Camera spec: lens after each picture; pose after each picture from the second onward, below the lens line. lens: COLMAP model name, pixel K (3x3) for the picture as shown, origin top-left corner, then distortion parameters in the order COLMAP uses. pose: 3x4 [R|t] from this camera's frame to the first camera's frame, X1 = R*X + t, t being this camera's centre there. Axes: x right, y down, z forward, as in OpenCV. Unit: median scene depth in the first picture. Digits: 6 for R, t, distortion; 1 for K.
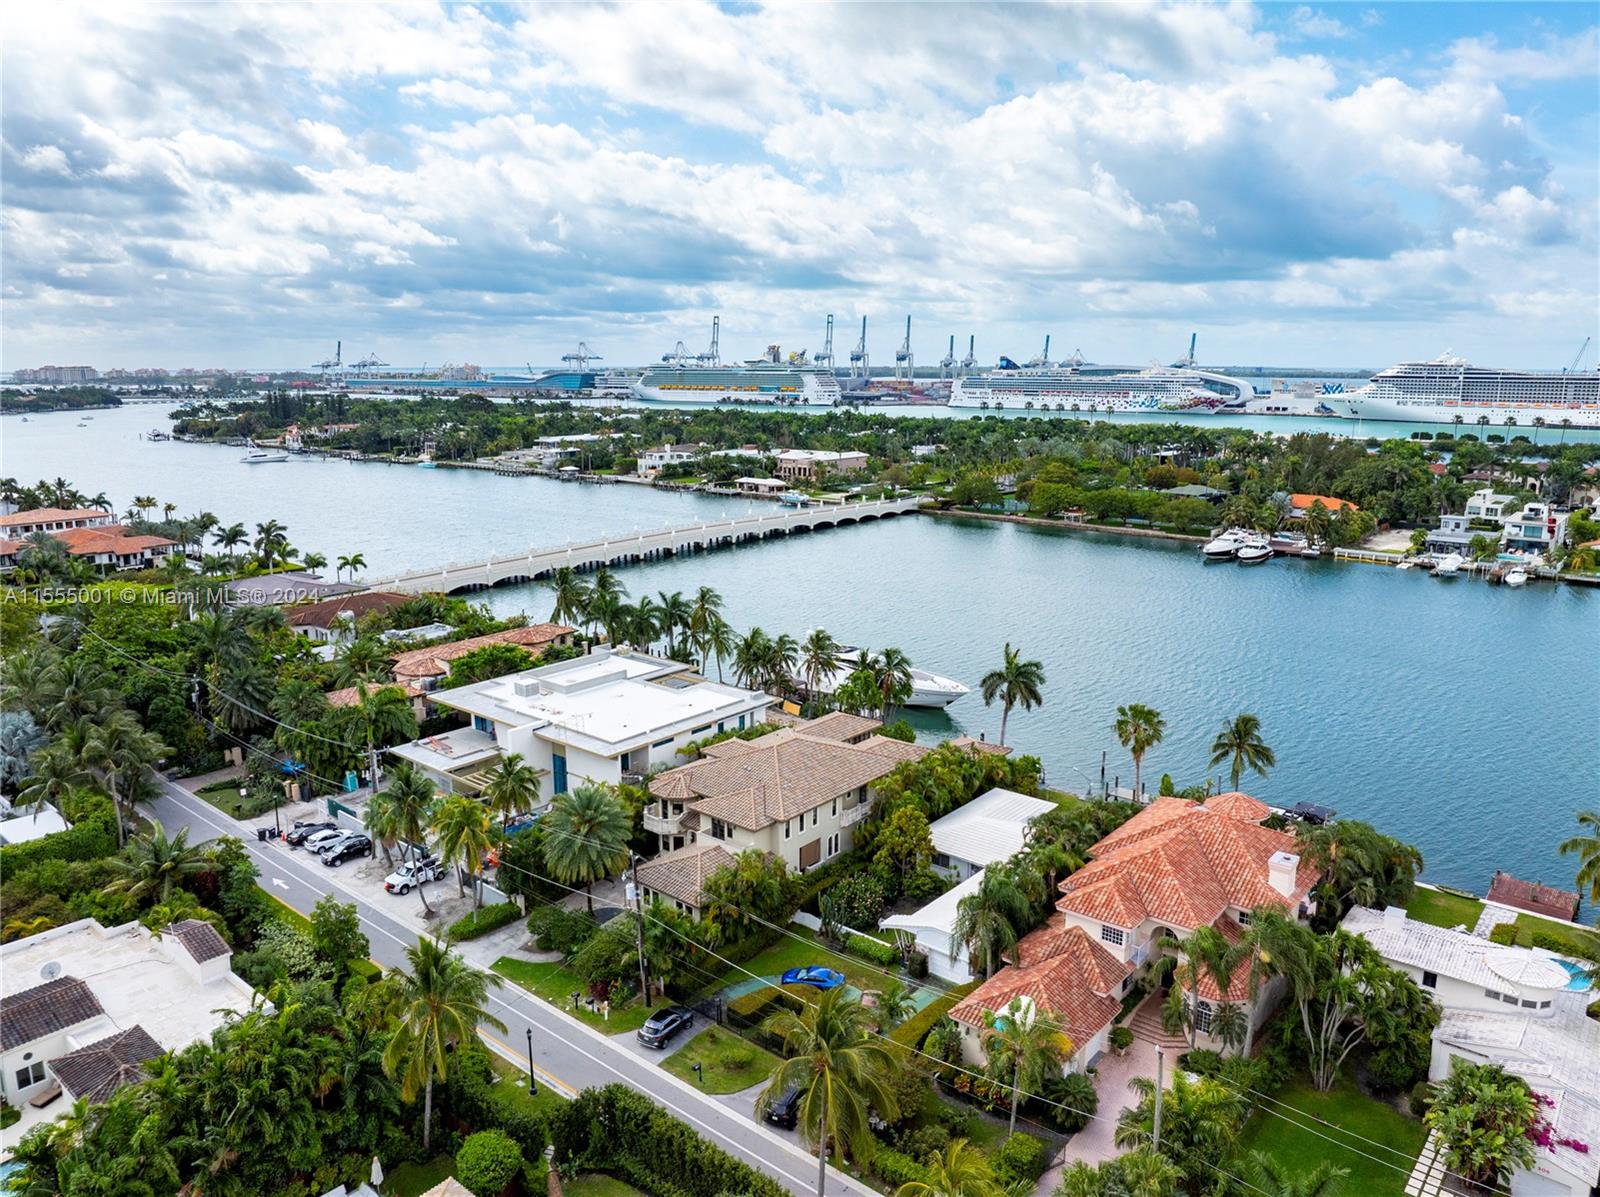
lens RADIAL K [[1129.4, 0, 794.4], [0, 1129.4, 586.8], [0, 0, 1]] dist [-0.057044, 0.032817]
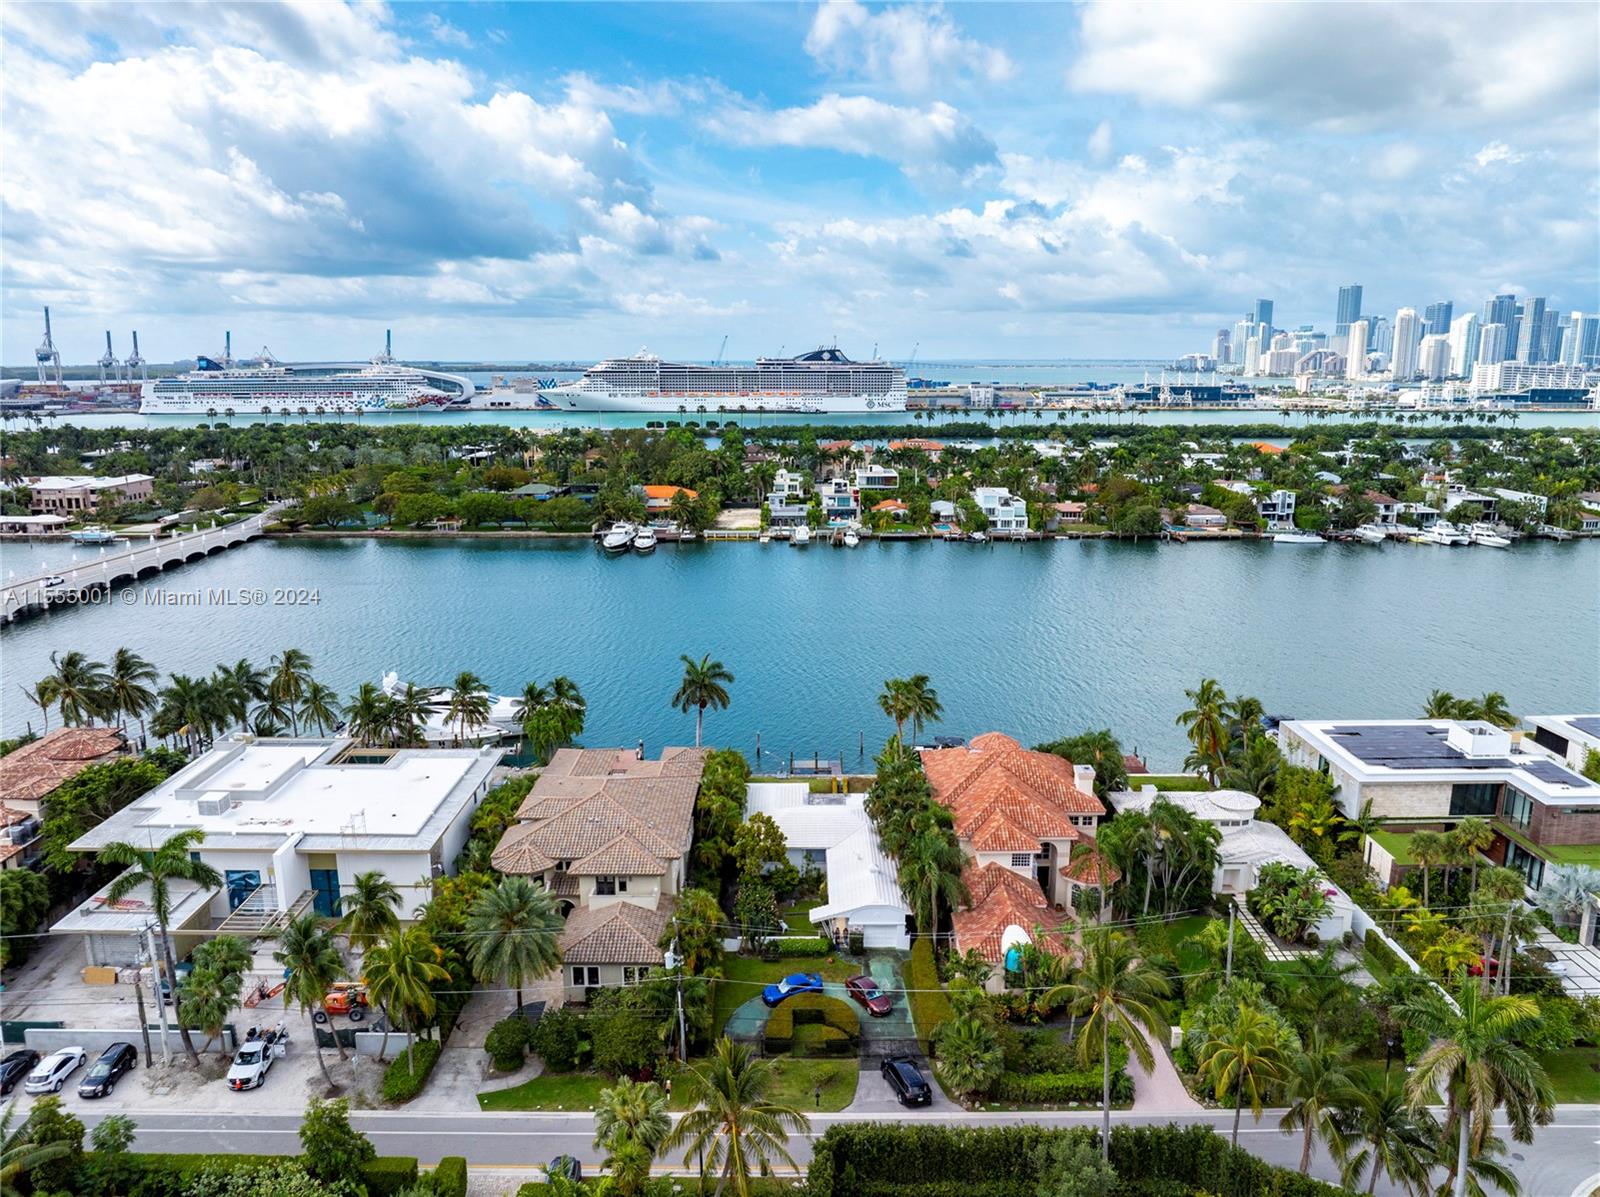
lens RADIAL K [[1129.4, 0, 804.8], [0, 1129.4, 588.2], [0, 0, 1]] dist [-0.057044, 0.032817]
pose [[0.759054, -0.129289, 0.638061, -0.115900], [0.125518, 0.990757, 0.051435, -0.014610], [-0.638813, 0.041046, 0.768266, 0.032475]]
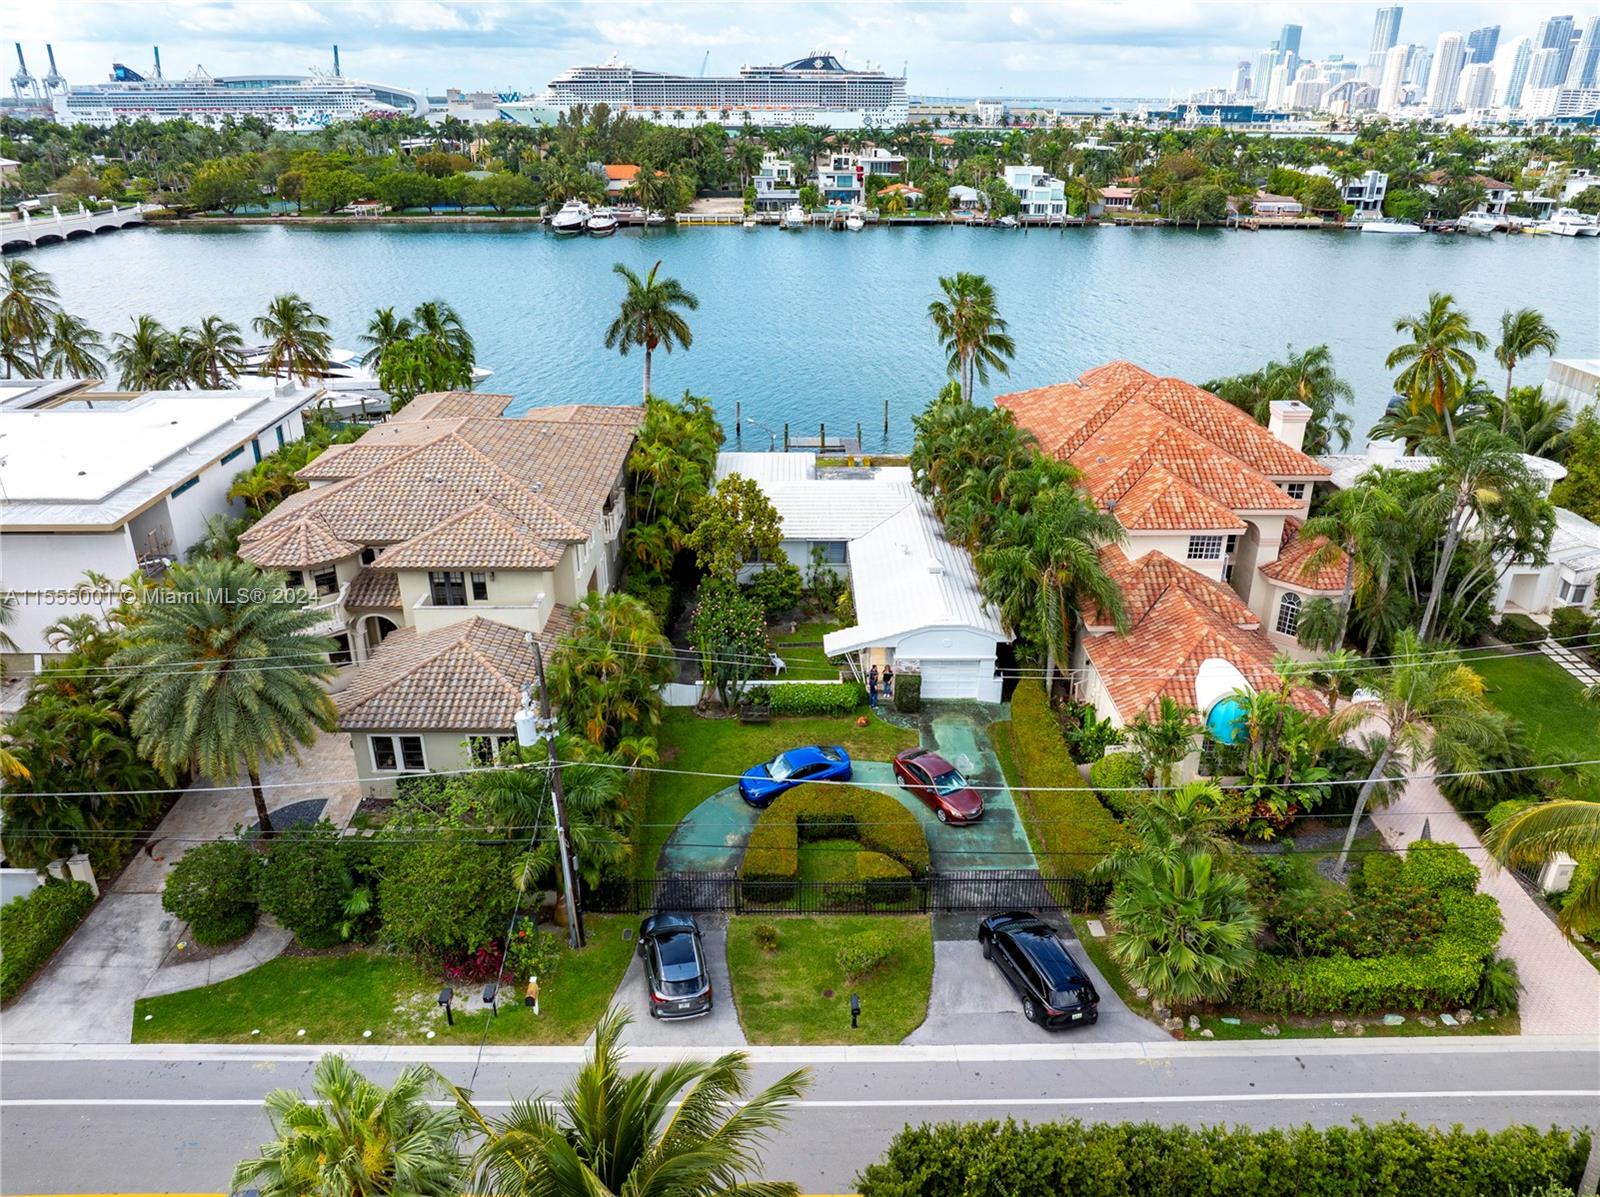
lens RADIAL K [[1129.4, 0, 807.8], [0, 1129.4, 590.8], [0, 0, 1]] dist [-0.057044, 0.032817]
pose [[0.751395, -0.261953, 0.605629, -0.057591], [0.121278, 0.957014, 0.263470, 0.022040], [-0.648612, -0.124521, 0.750864, 0.112864]]
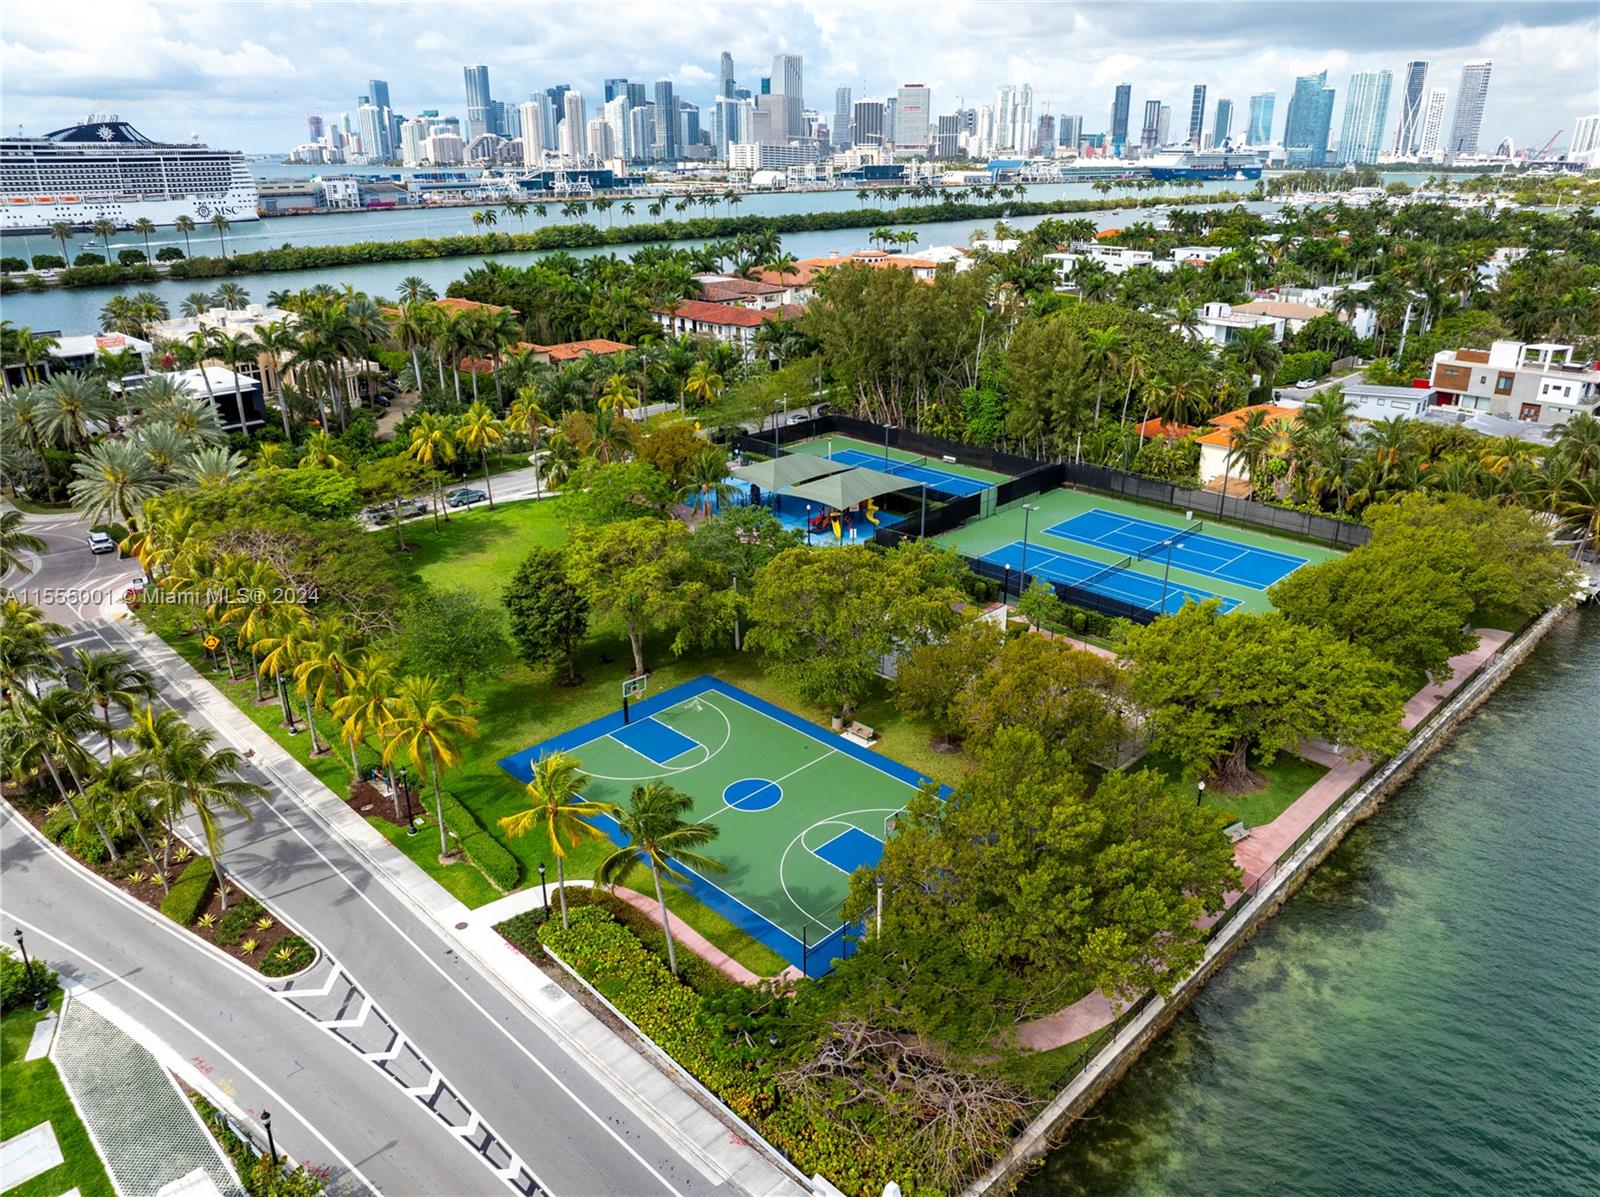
lens RADIAL K [[1129.4, 0, 801.6], [0, 1129.4, 597.0], [0, 0, 1]] dist [-0.057044, 0.032817]
pose [[0.072966, -0.369122, 0.926512, 0.010818], [0.194398, 0.916434, 0.349798, -0.144606], [-0.978205, 0.154589, 0.138625, 0.810006]]
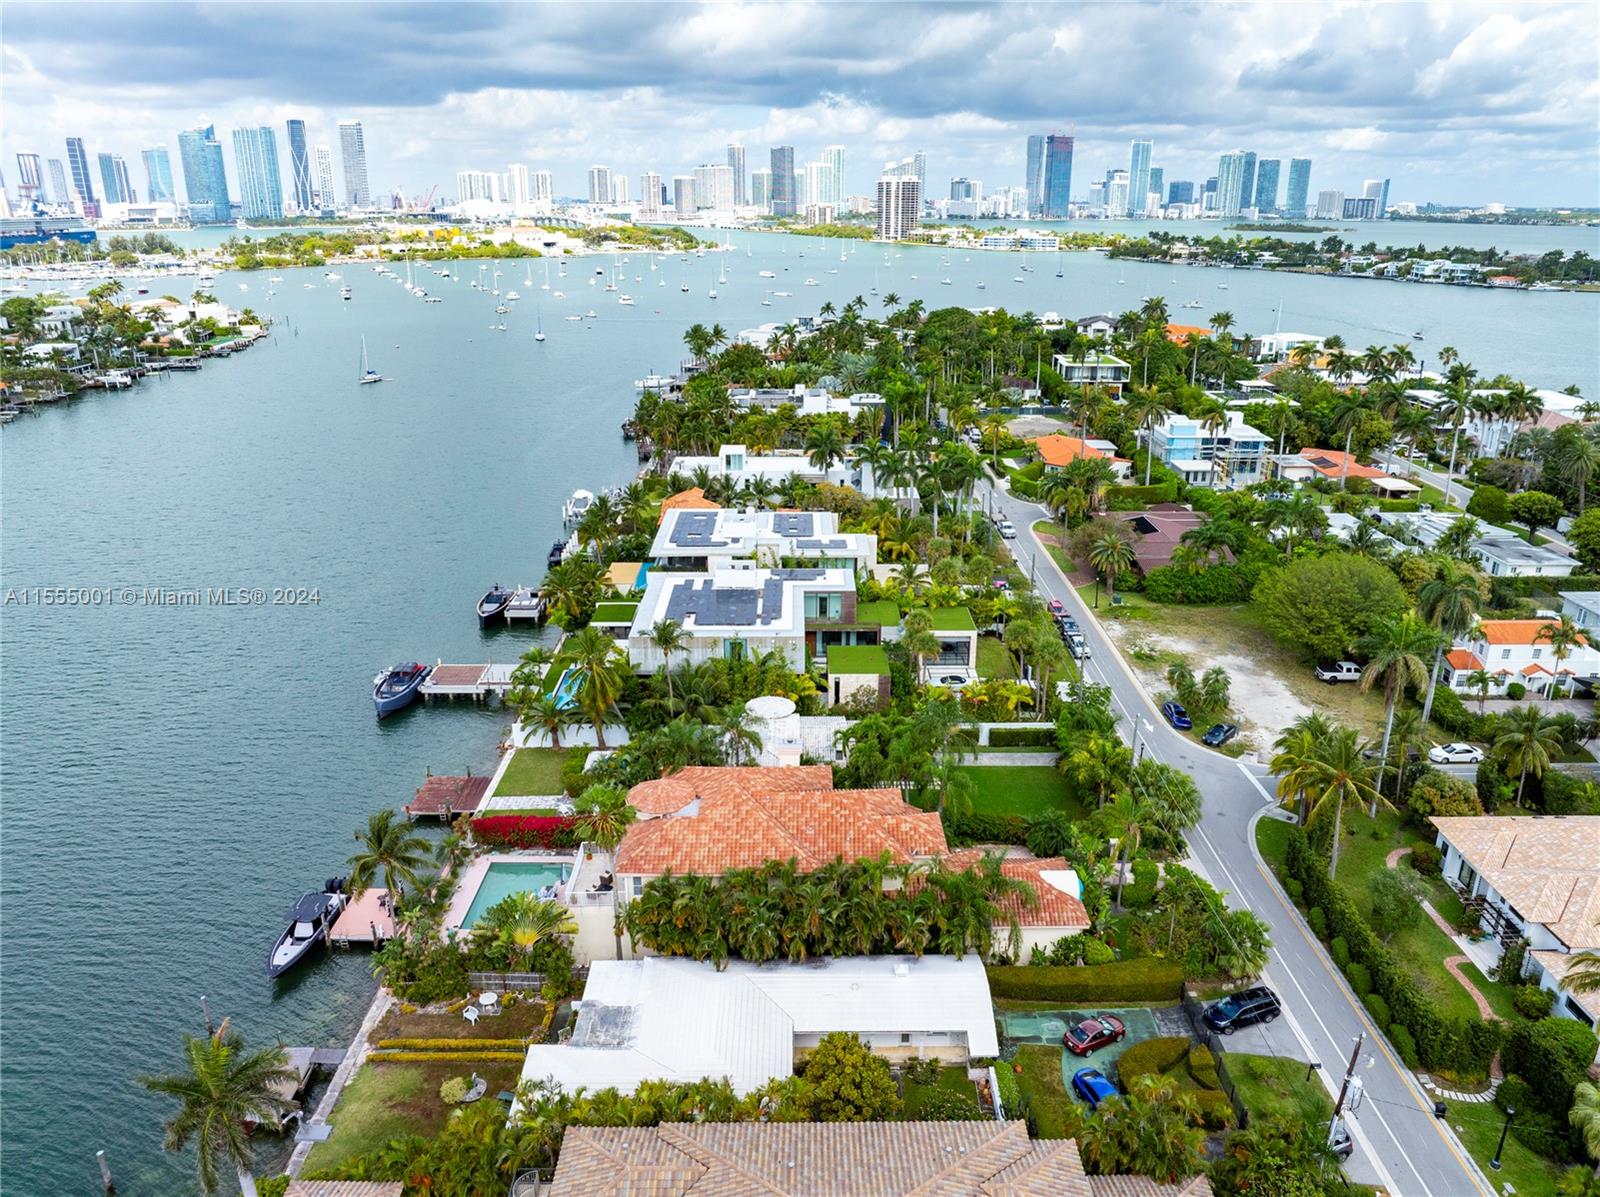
lens RADIAL K [[1129.4, 0, 809.6], [0, 1129.4, 591.5], [0, 0, 1]] dist [-0.057044, 0.032817]
pose [[-0.657076, -0.249500, 0.711338, -0.064201], [0.145085, 0.884139, 0.444127, -0.073527], [-0.739731, 0.395030, -0.544747, 0.283203]]
